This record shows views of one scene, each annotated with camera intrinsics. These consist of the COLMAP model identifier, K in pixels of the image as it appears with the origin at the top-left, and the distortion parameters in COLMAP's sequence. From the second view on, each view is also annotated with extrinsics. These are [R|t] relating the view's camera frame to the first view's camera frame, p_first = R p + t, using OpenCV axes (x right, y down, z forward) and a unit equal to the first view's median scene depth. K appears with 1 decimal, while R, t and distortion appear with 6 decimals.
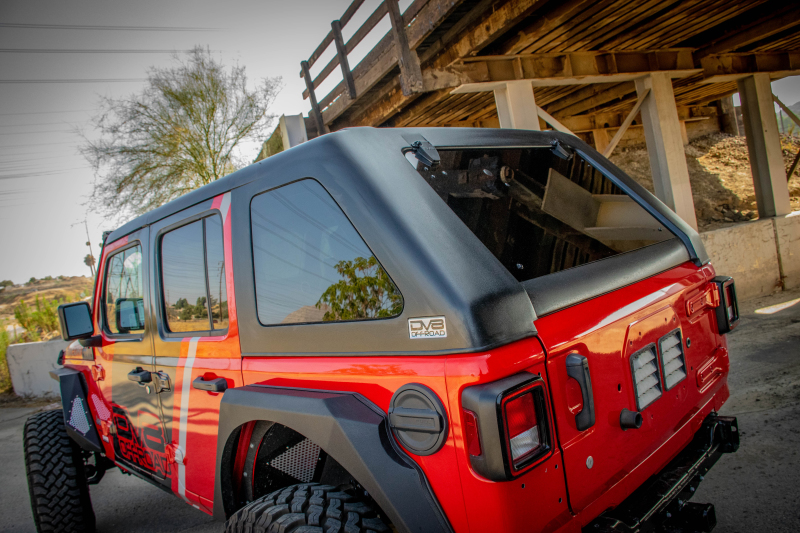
lens RADIAL K [[616.3, 0, 397.8], [0, 616.3, 274.6], [0, 0, 1]] dist [-0.129626, 0.068735]
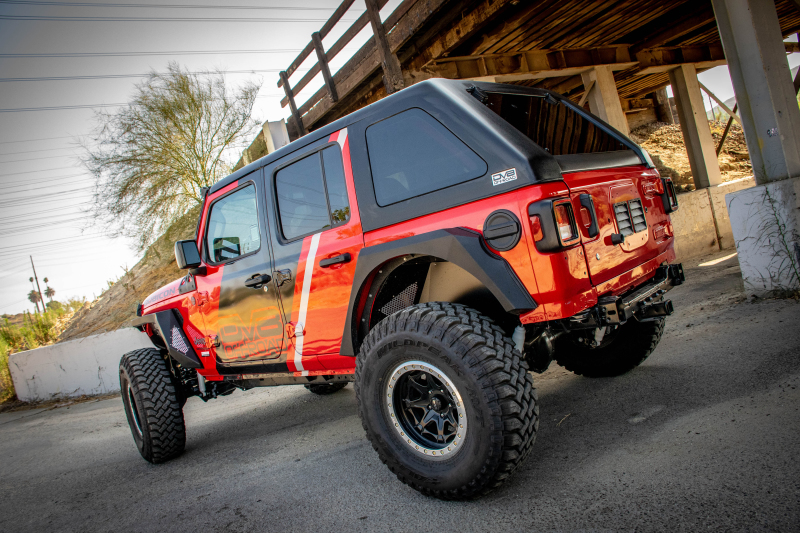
lens RADIAL K [[616.3, 0, 400.6], [0, 616.3, 272.7], [0, 0, 1]] dist [-0.129626, 0.068735]
pose [[0.994936, -0.063585, 0.077845, -0.080374], [0.065582, 0.997574, -0.023363, 0.076340], [-0.076170, 0.028350, 0.996692, -0.145438]]
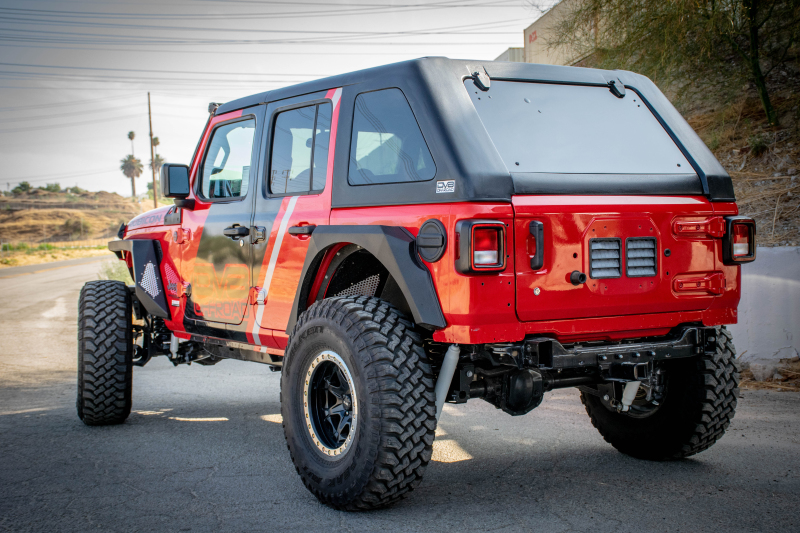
lens RADIAL K [[1201.5, 0, 399.3], [0, 1201.5, 273.4], [0, 0, 1]] dist [0.060318, 0.000000]
pose [[0.972302, 0.163824, -0.166707, 0.102710], [-0.161517, 0.986489, 0.027399, 0.050236], [0.168944, 0.000286, 0.985626, -0.457135]]
